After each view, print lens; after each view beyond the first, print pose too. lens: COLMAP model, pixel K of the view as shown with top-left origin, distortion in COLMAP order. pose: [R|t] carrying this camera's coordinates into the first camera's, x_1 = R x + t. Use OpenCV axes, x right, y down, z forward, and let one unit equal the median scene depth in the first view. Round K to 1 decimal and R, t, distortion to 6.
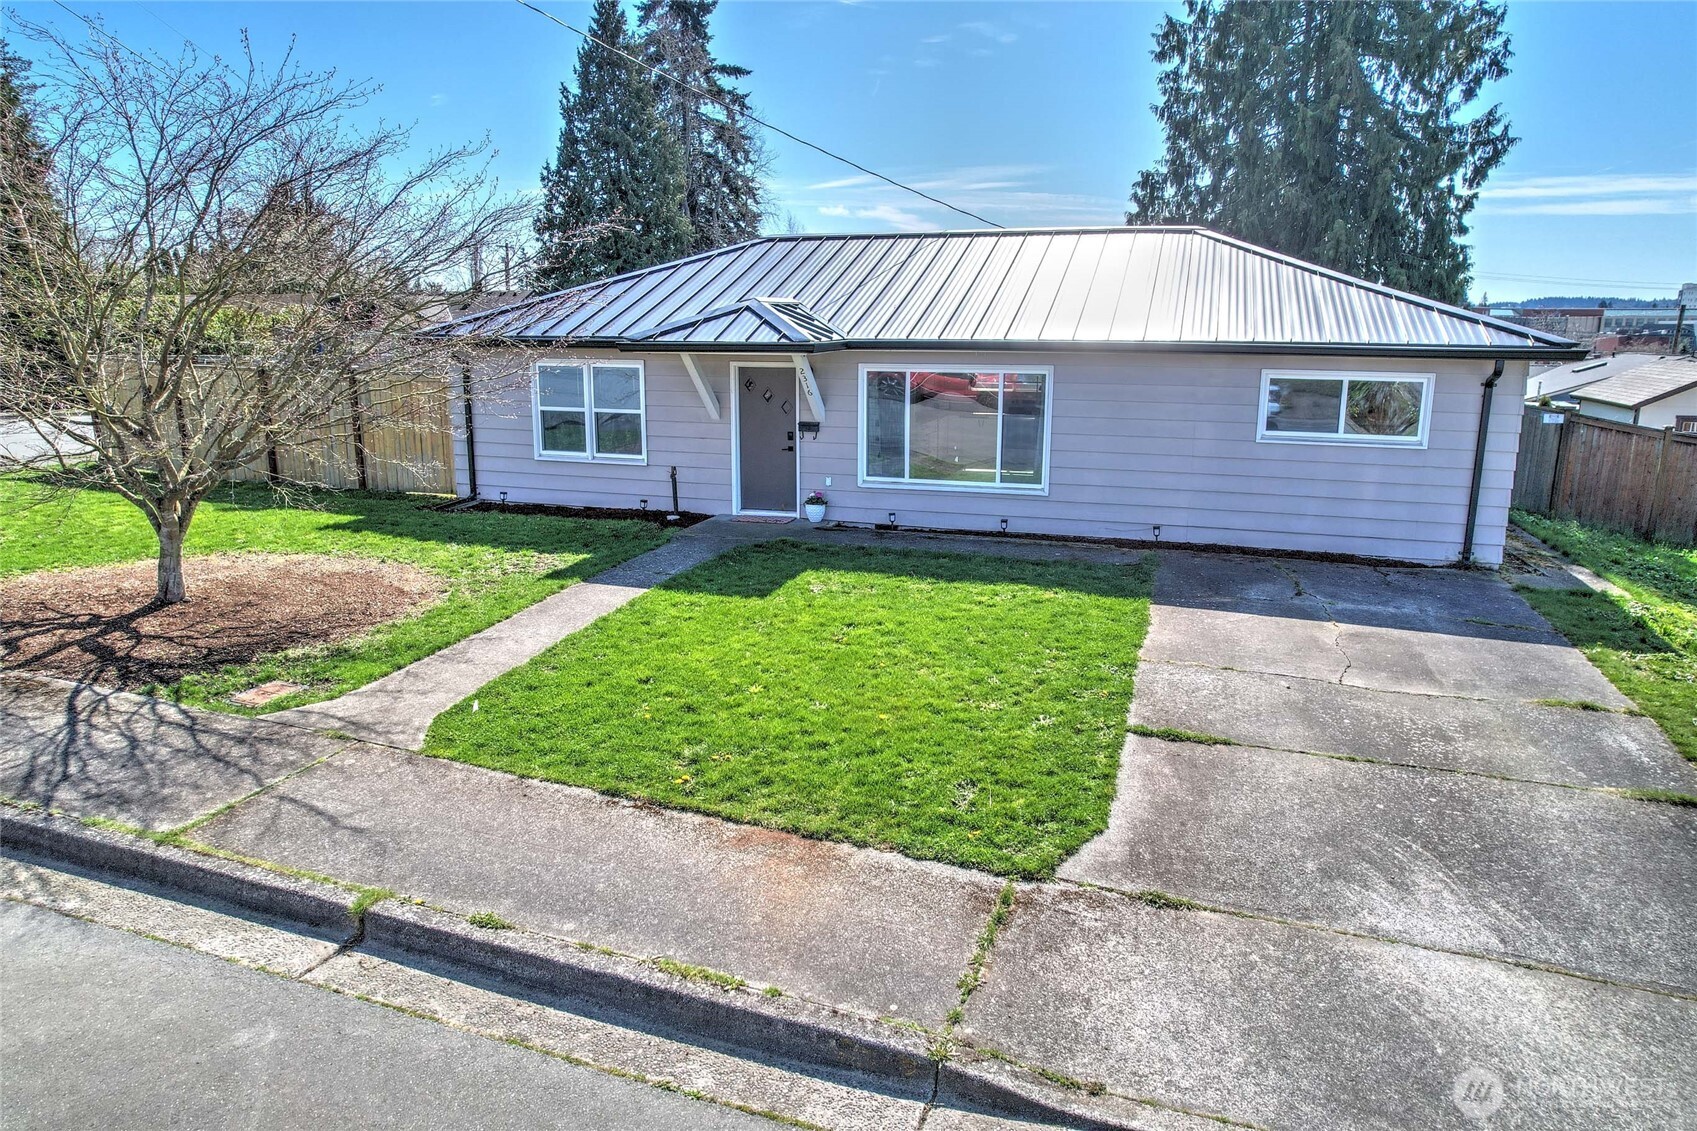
lens RADIAL K [[1081.4, 0, 848.5], [0, 1081.4, 565.5], [0, 0, 1]] dist [-0.085949, 0.081573]
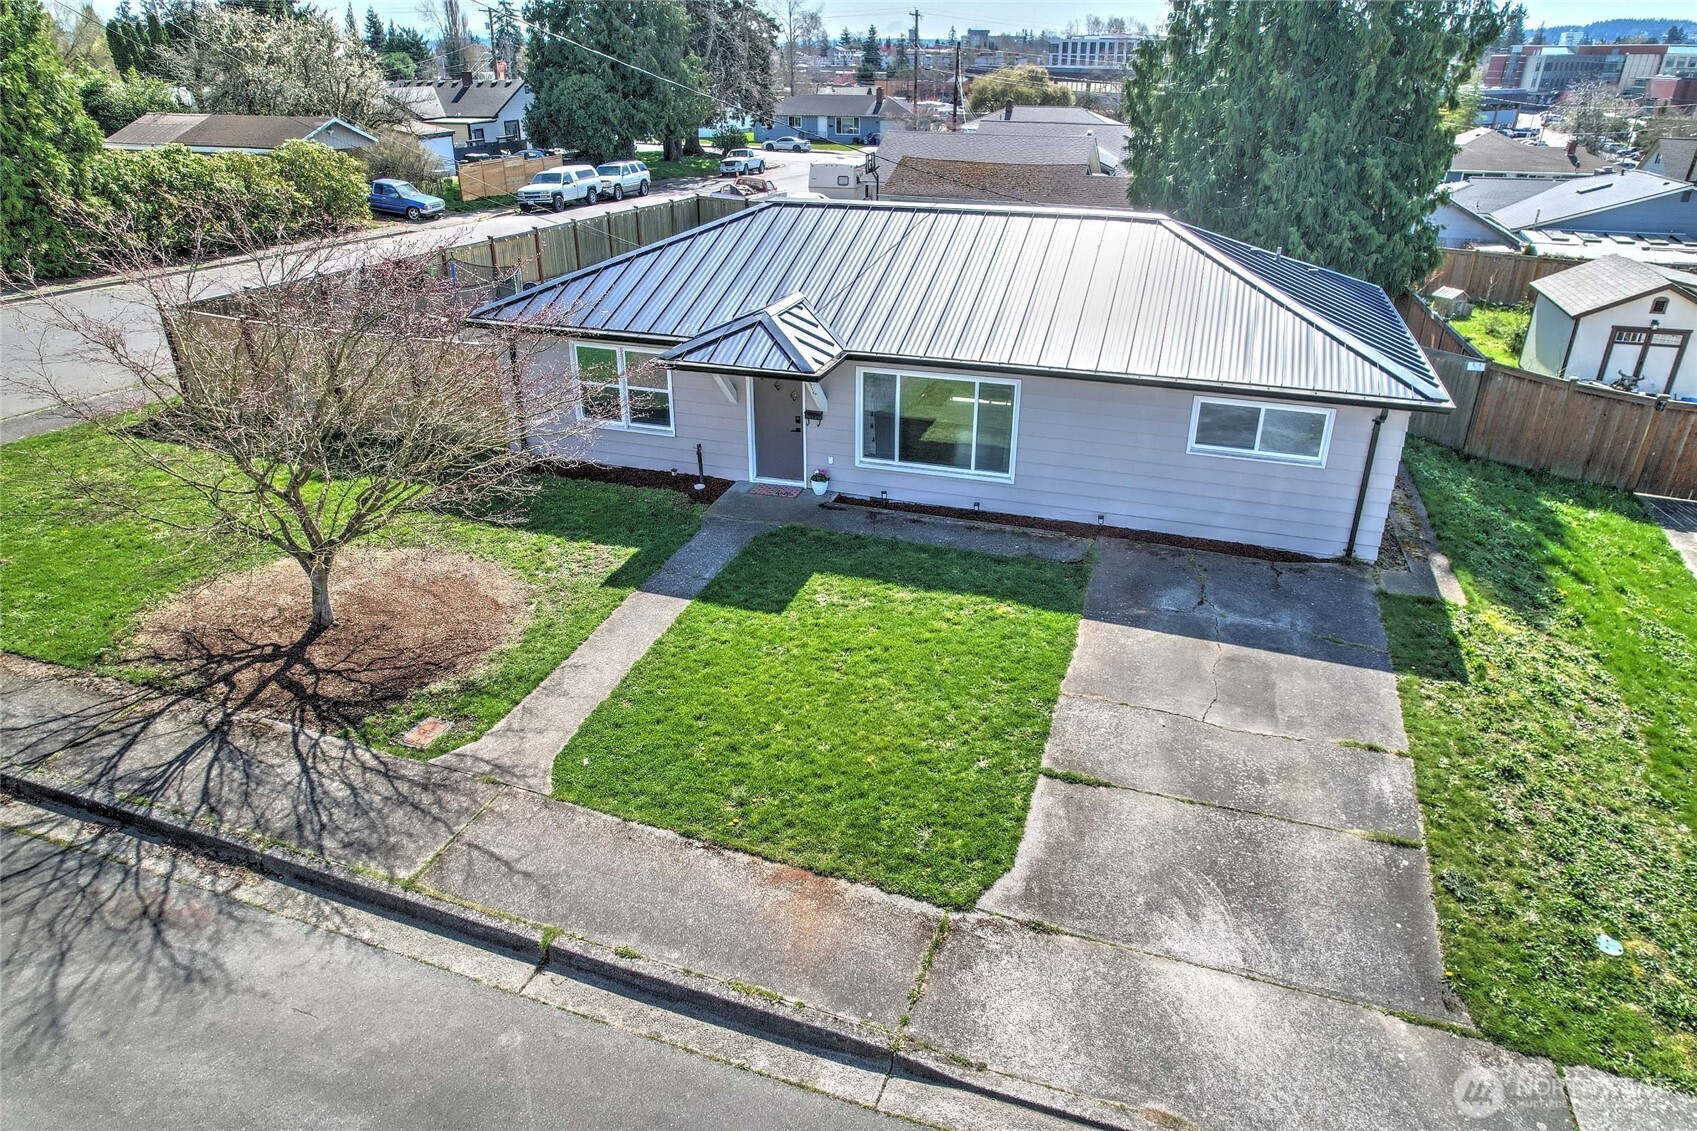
lens RADIAL K [[1047.0, 0, 848.5], [0, 1047.0, 588.6], [0, 0, 1]] dist [-0.049787, 0.000317]
pose [[0.999998, 0.000604, -0.001672, 0.006996], [-0.000220, 0.975279, 0.220975, -0.440886], [0.001764, -0.220975, 0.975278, -0.341640]]
